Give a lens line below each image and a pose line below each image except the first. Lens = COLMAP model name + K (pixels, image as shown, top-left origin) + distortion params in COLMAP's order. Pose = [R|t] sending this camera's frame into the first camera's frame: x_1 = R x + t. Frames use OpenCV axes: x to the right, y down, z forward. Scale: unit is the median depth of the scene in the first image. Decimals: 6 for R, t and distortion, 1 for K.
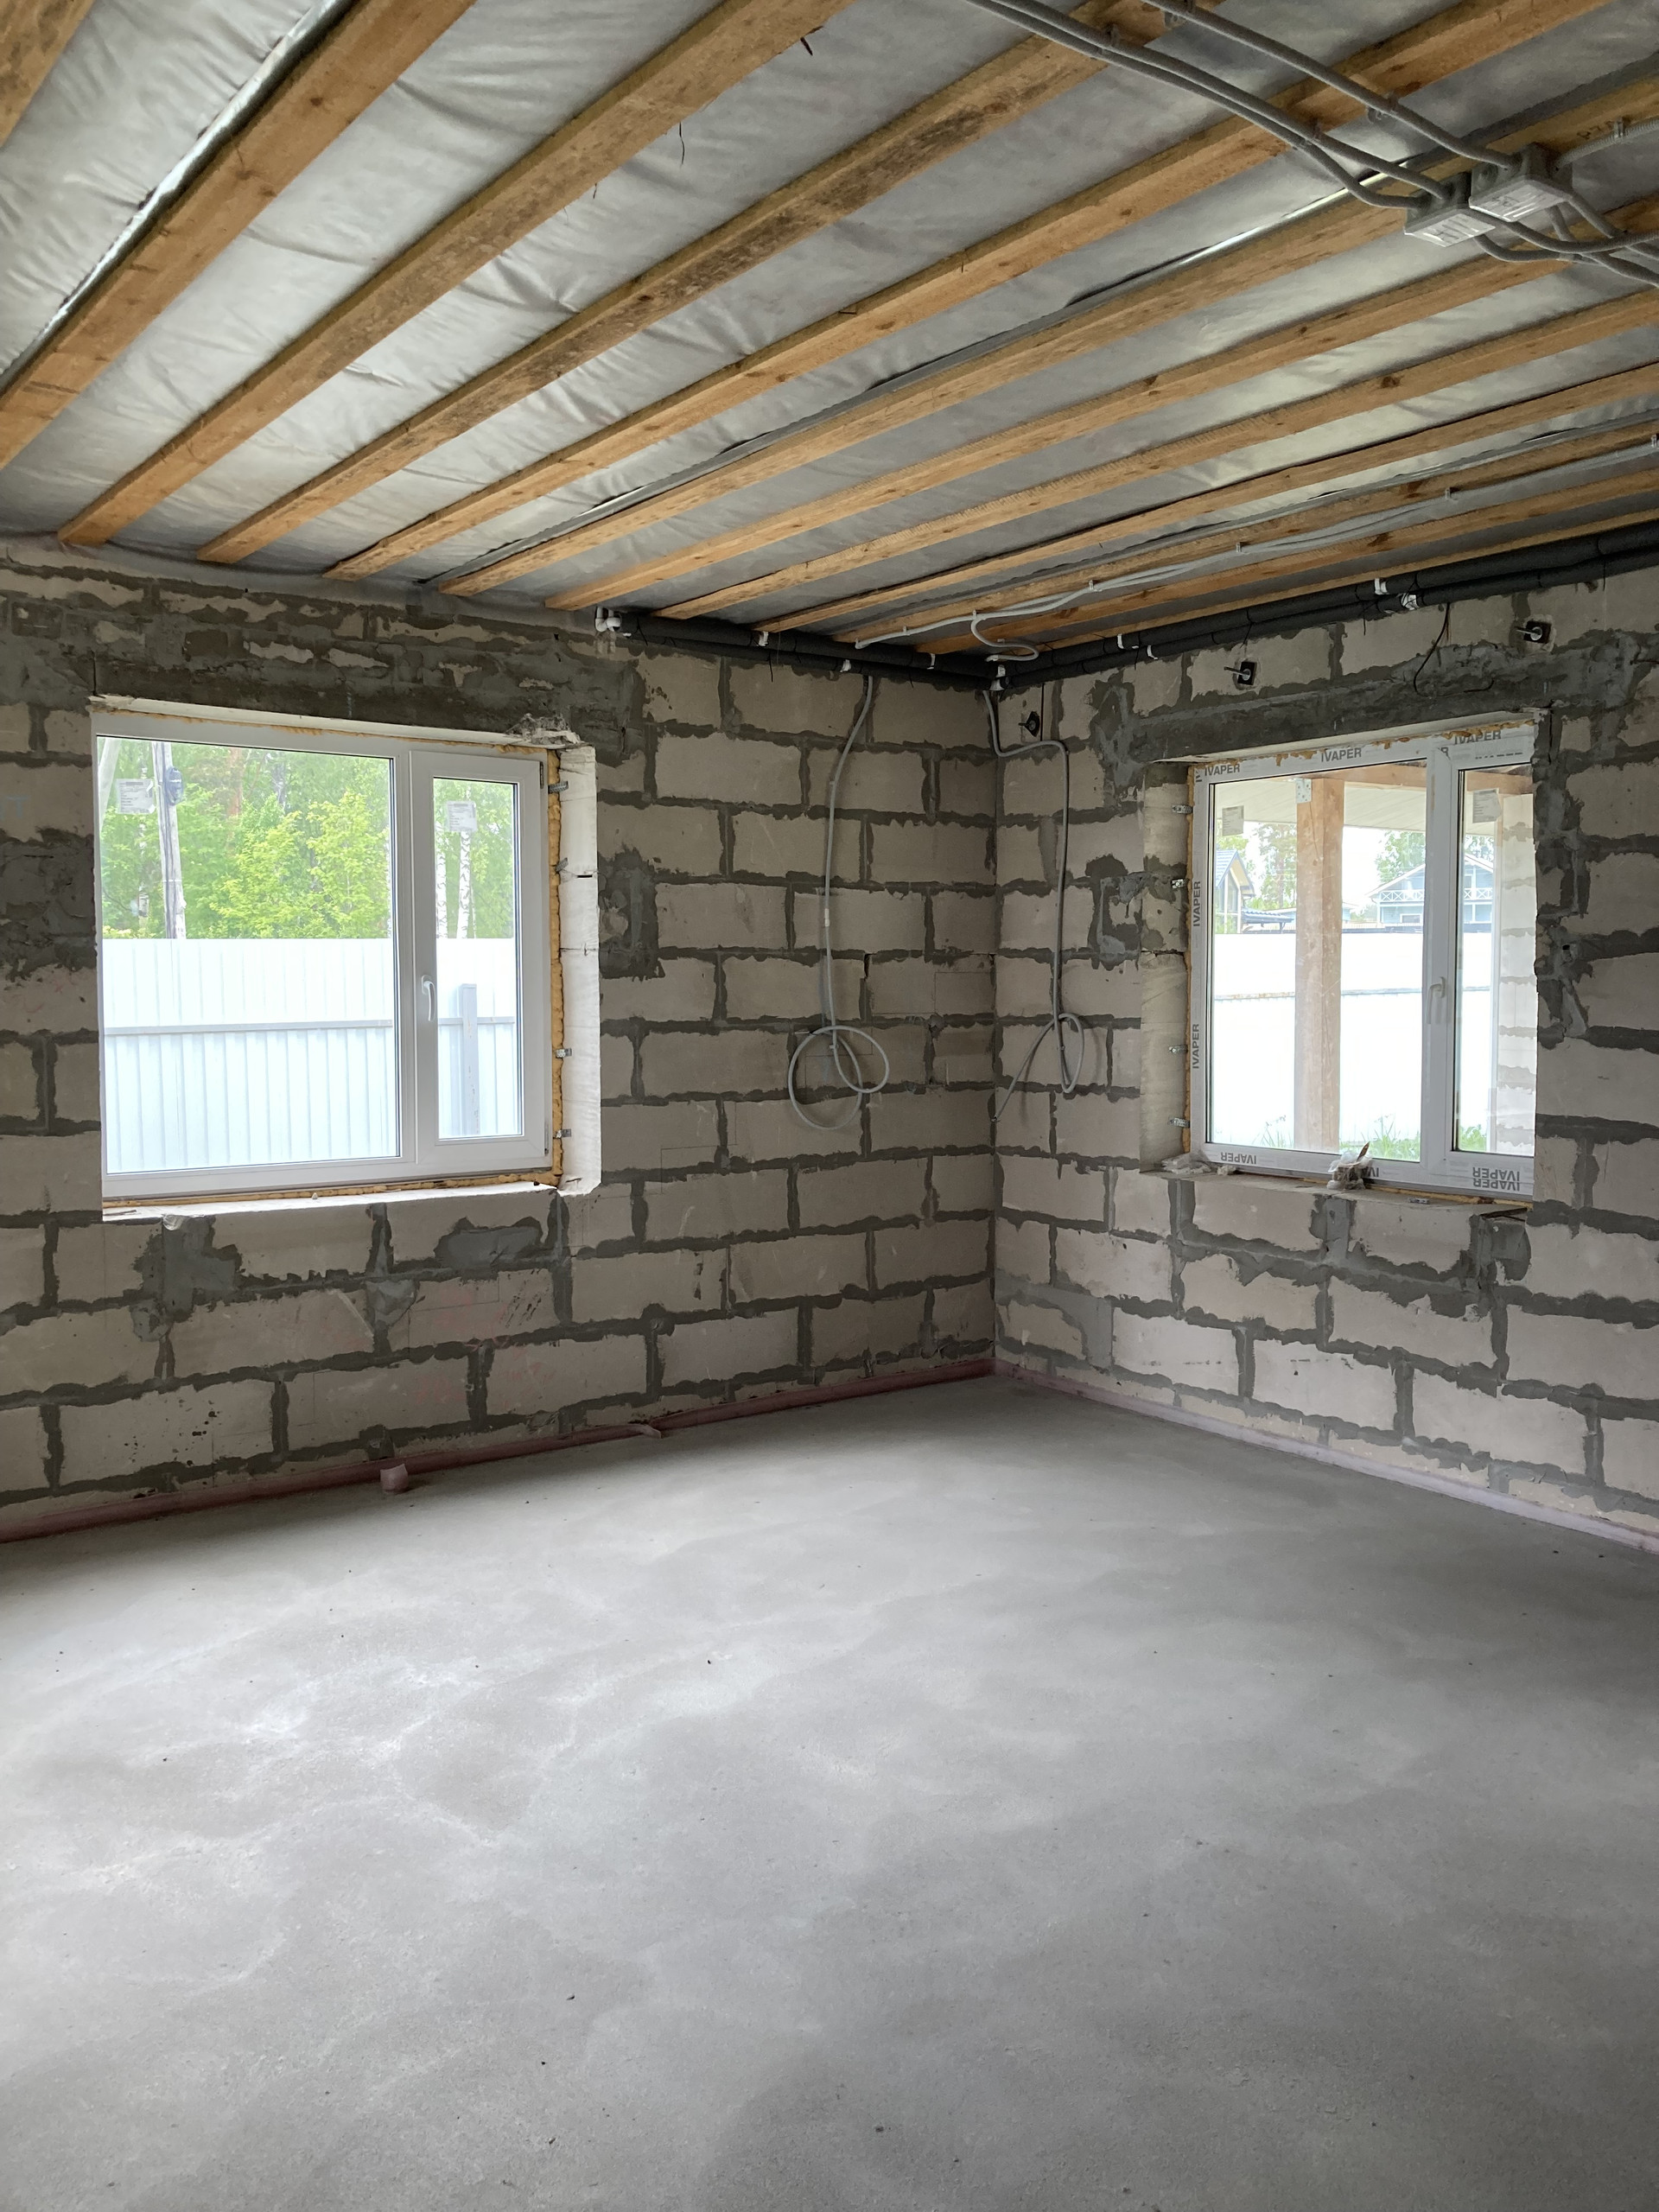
lens RADIAL K [[1802.4, 0, 858.4], [0, 1802.4, 1073.8], [0, 0, 1]] dist [0.039349, -0.051542]
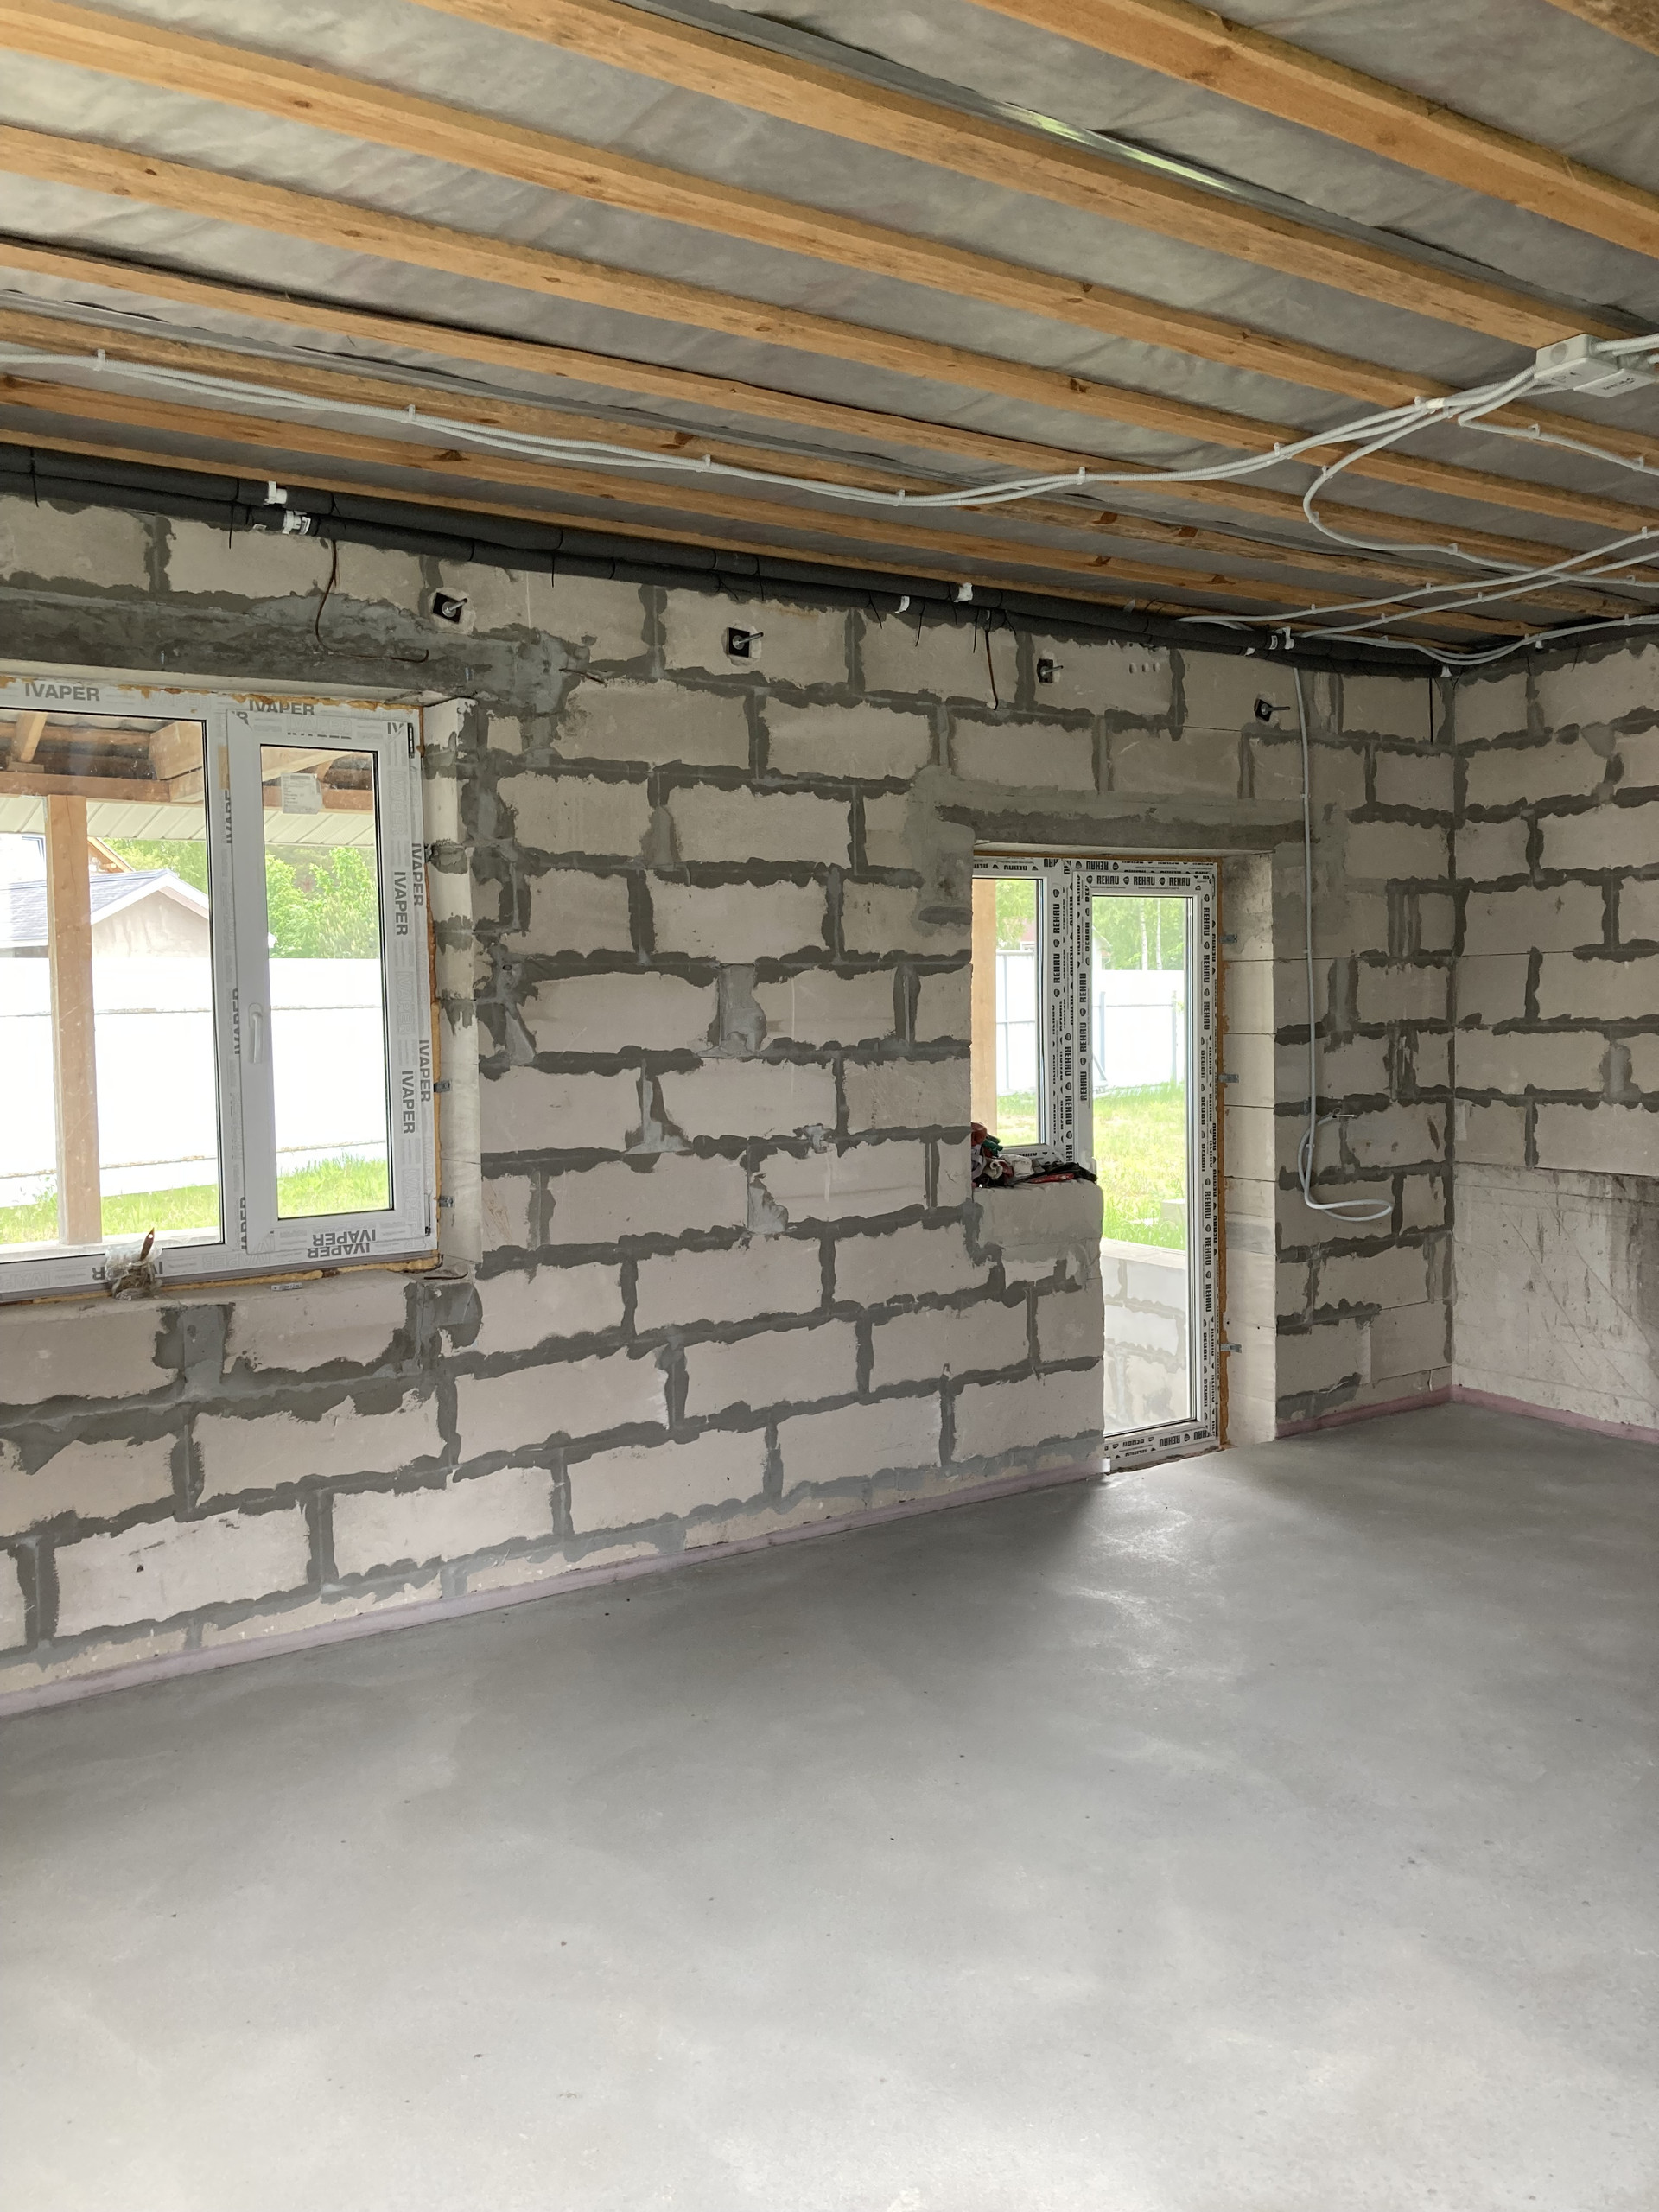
lens RADIAL K [[1802.4, 0, 830.9], [0, 1802.4, 1083.2], [0, 0, 1]] dist [0.039349, -0.051542]
pose [[0.051391, -0.052428, 0.997301, -0.502528], [0.068376, 0.996462, 0.048861, -0.044363], [-0.996335, 0.065681, 0.054794, 0.781881]]
